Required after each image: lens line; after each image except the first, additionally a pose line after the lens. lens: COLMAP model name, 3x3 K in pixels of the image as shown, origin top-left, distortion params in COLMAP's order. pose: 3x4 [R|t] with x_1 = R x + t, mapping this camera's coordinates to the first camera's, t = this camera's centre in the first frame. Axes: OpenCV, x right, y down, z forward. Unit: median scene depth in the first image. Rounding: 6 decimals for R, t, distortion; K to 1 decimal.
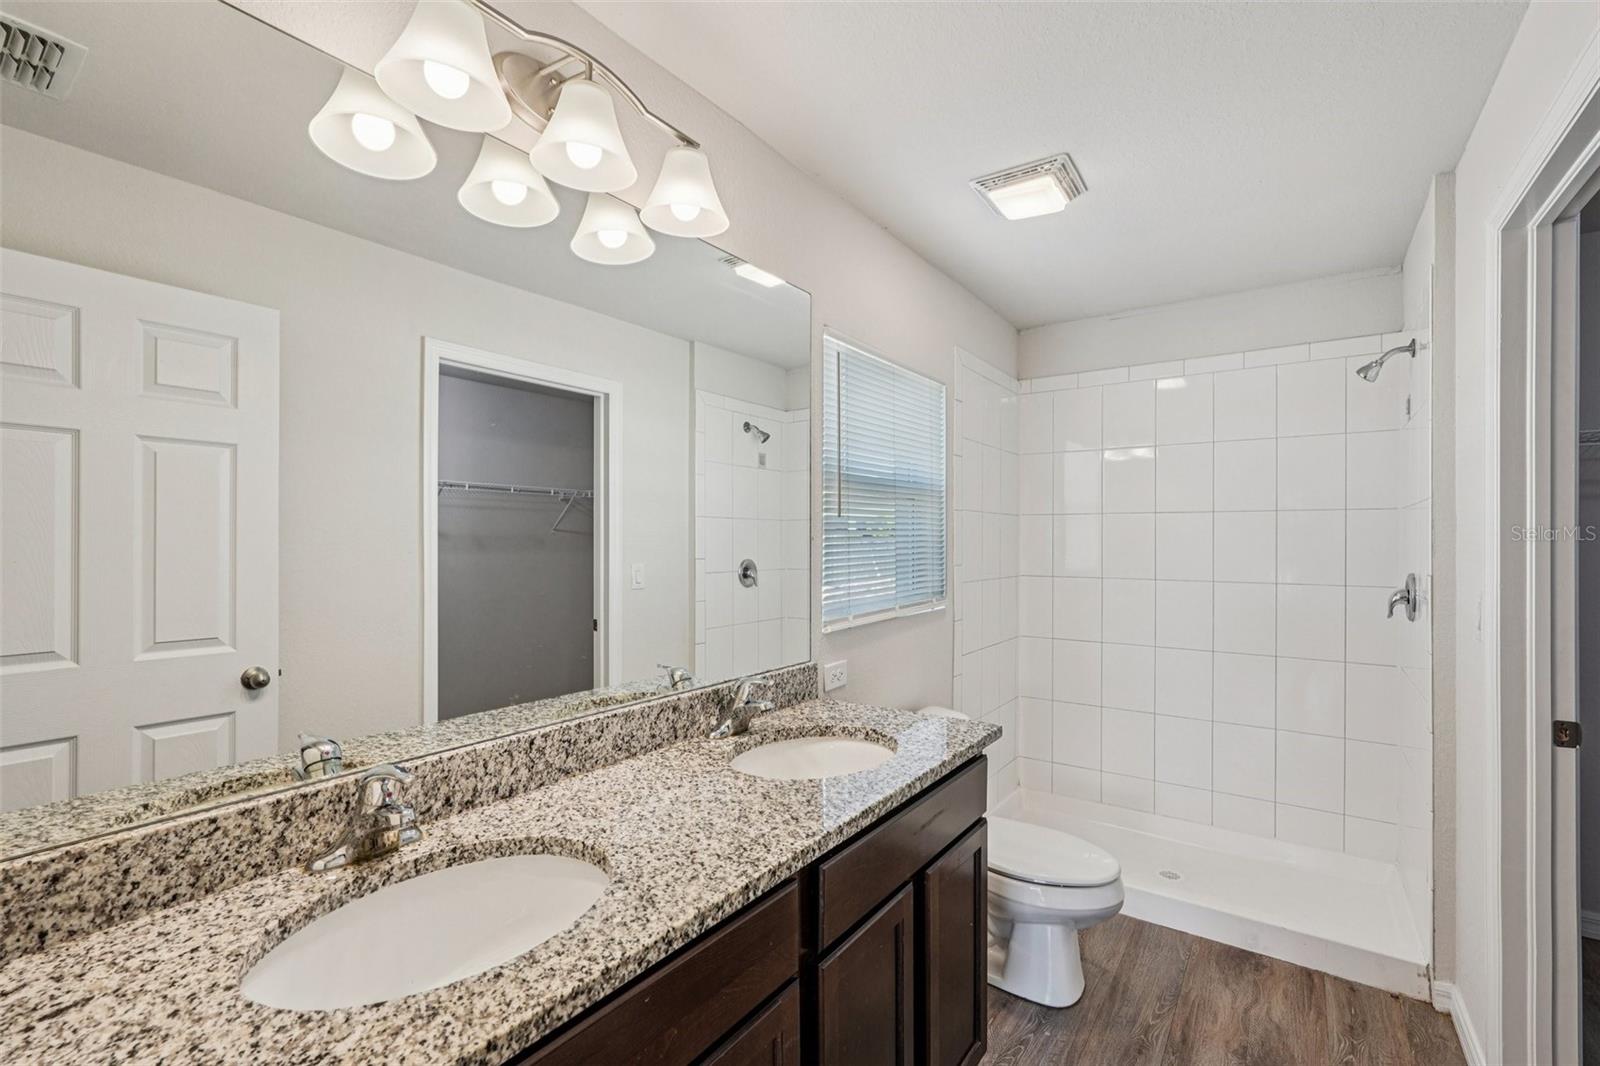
lens RADIAL K [[699.7, 0, 802.0], [0, 699.7, 535.6], [0, 0, 1]] dist [-0.008398, 0.000288]
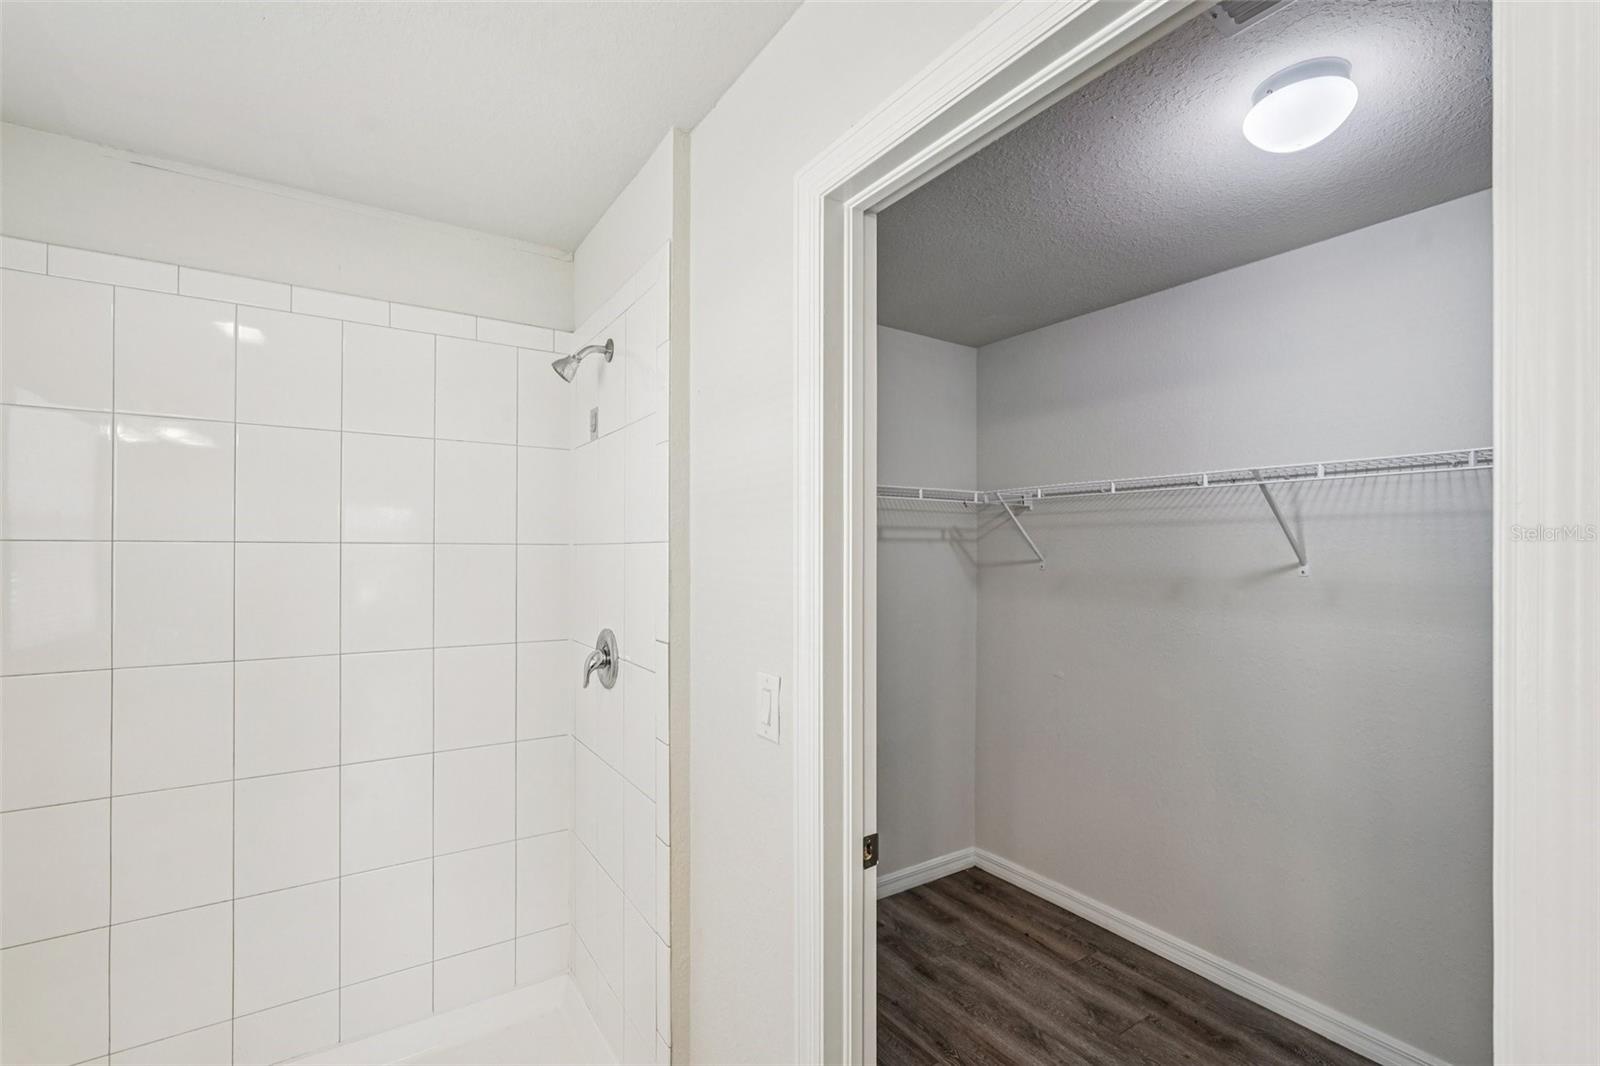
lens RADIAL K [[699.7, 0, 802.0], [0, 699.7, 535.6], [0, 0, 1]] dist [-0.008398, 0.000288]
pose [[0.357025, 0.002532, 0.934092, 0.201829], [0.003749, 0.999984, -0.004144, -0.050175], [-0.934087, 0.004982, 0.357010, 0.502133]]
